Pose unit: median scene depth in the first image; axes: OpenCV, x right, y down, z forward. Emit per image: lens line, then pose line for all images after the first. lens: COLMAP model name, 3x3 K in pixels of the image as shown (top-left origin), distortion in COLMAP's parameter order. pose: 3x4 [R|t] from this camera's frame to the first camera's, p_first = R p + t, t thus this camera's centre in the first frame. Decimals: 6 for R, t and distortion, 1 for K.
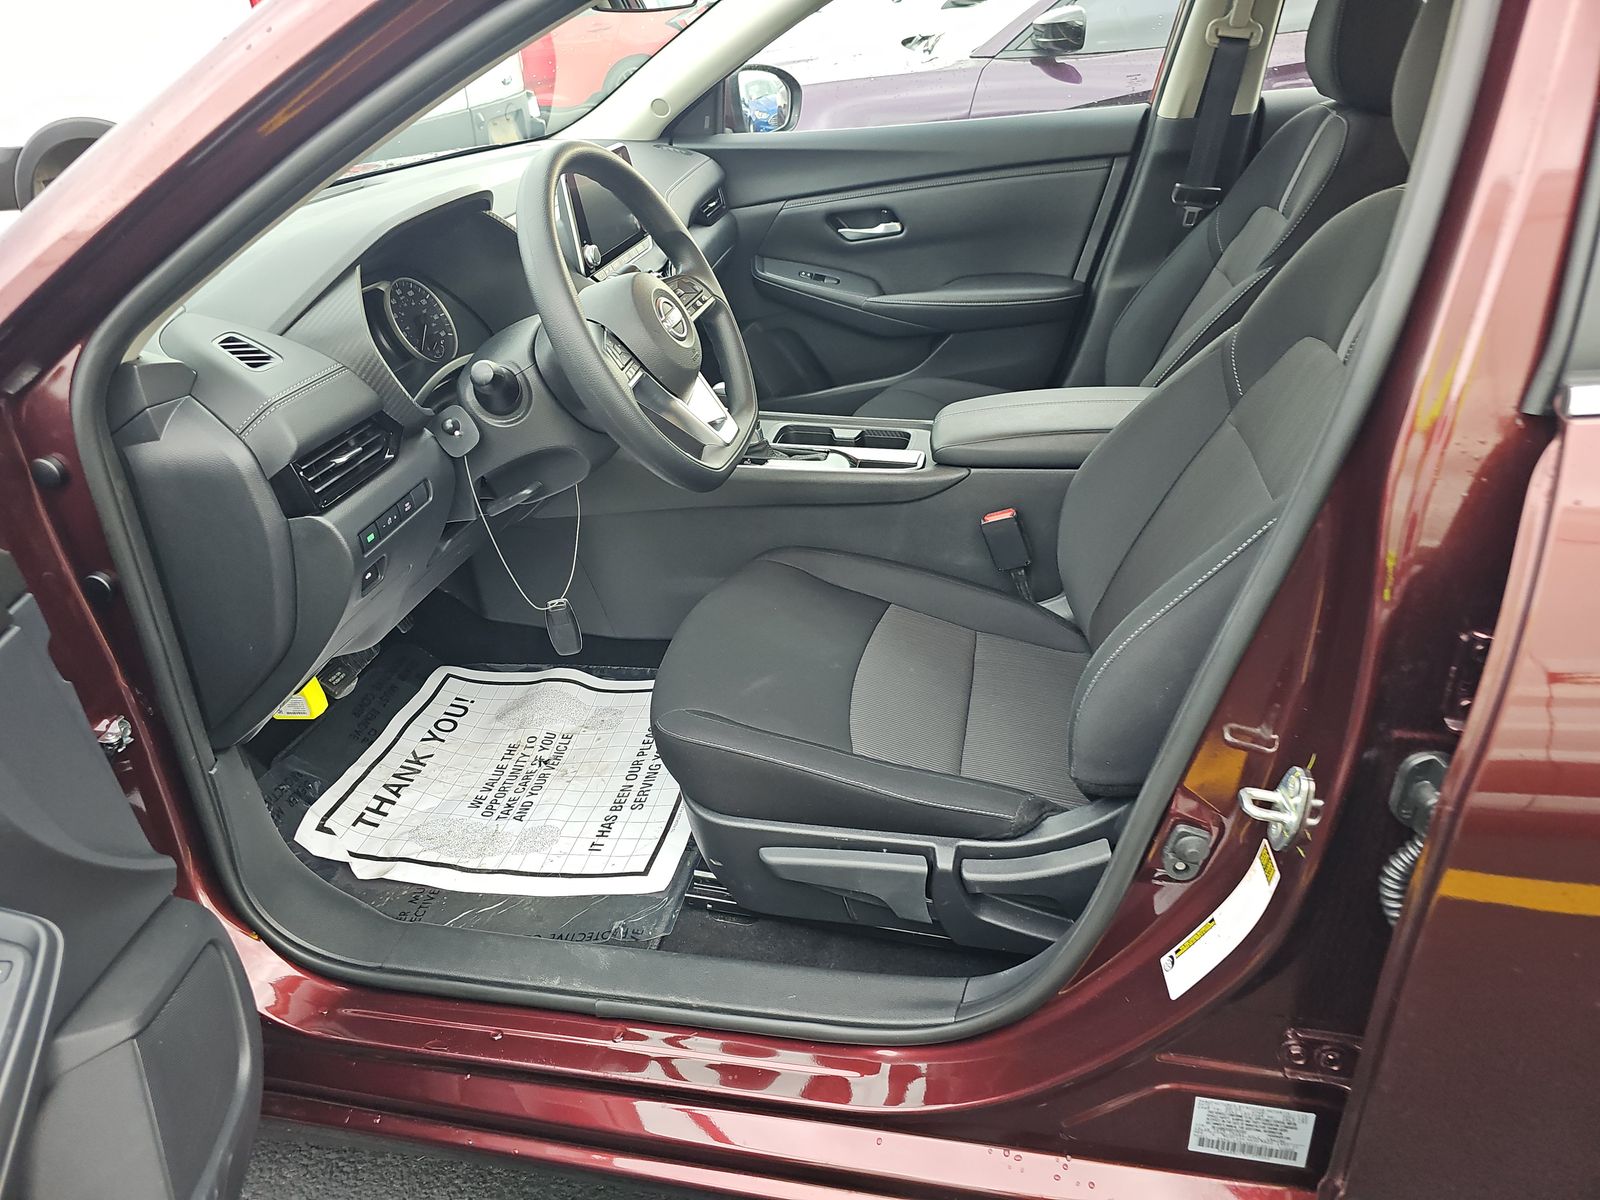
lens RADIAL K [[1091.1, 0, 802.5], [0, 1091.1, 592.4], [0, 0, 1]] dist [0.021363, -0.017807]
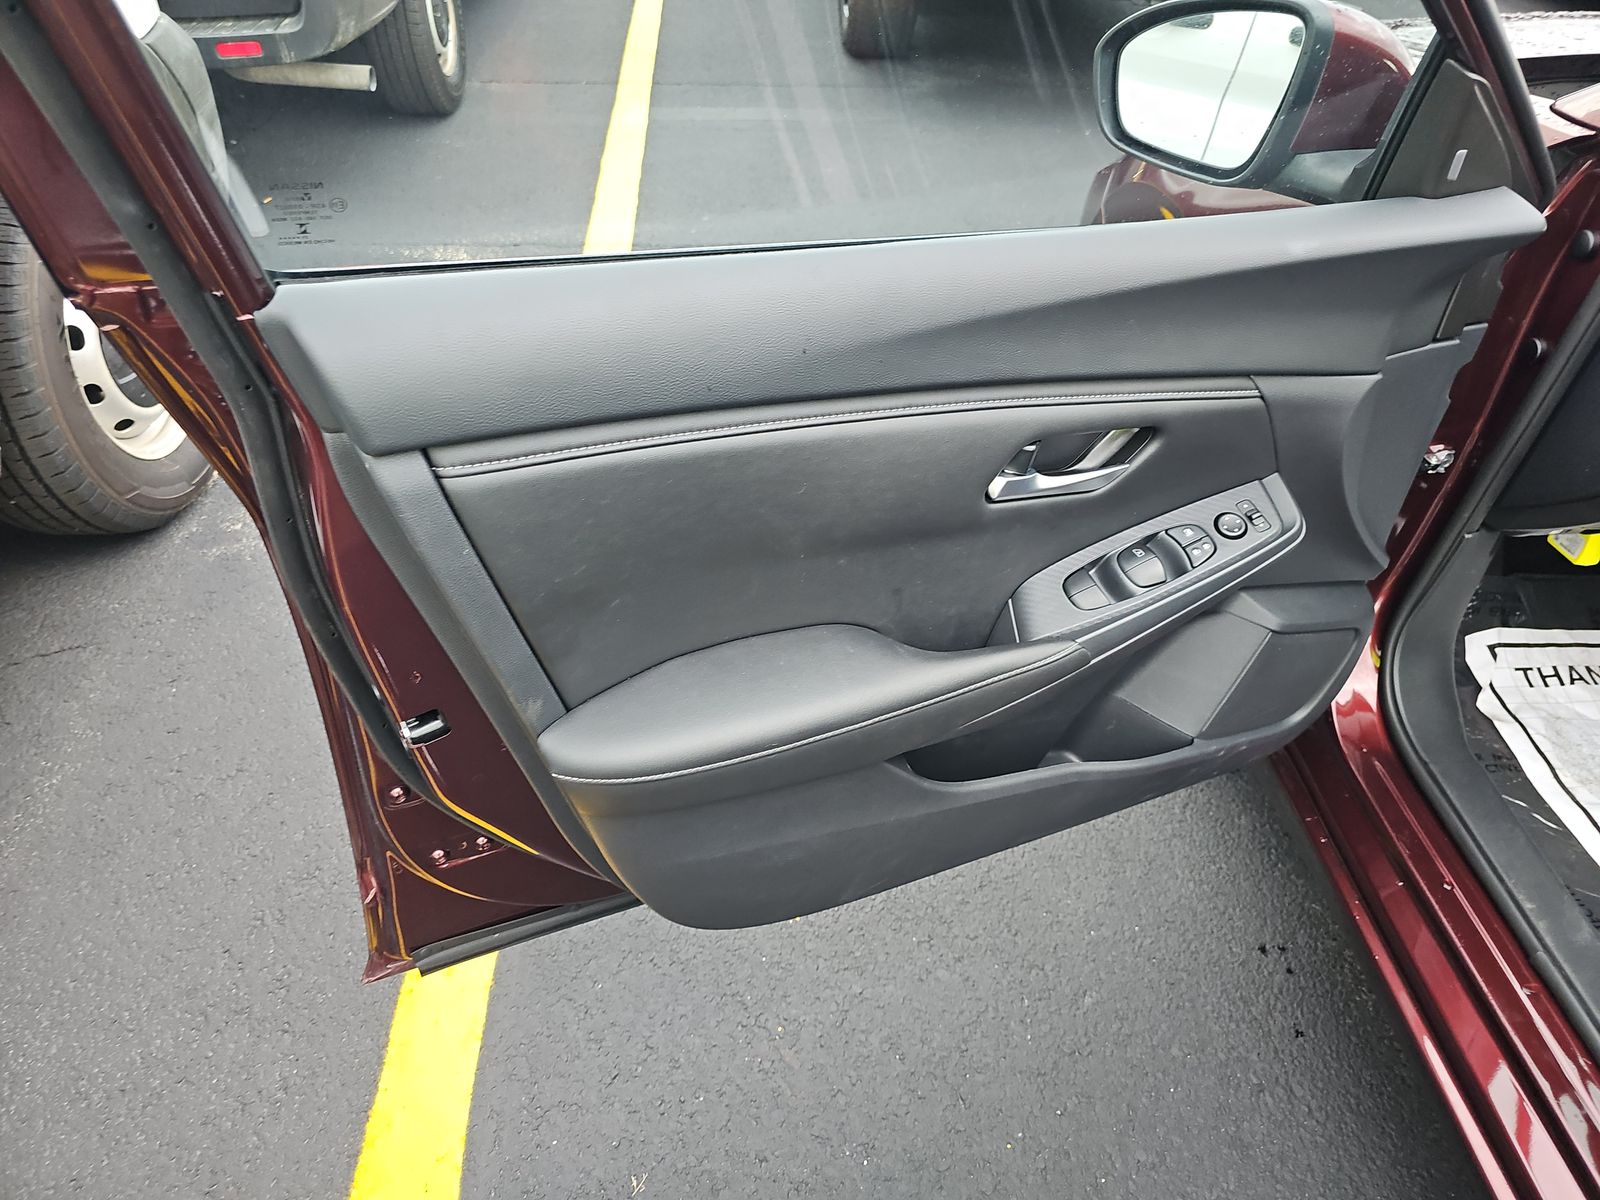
lens RADIAL K [[1091.1, 0, 806.4], [0, 1091.1, 603.9], [0, 0, 1]] dist [0.021363, -0.017807]
pose [[0.266550, 0.675552, -0.687445, 0.106195], [-0.516895, 0.702199, 0.489629, 0.009286], [0.813493, 0.224826, 0.536361, -0.149019]]
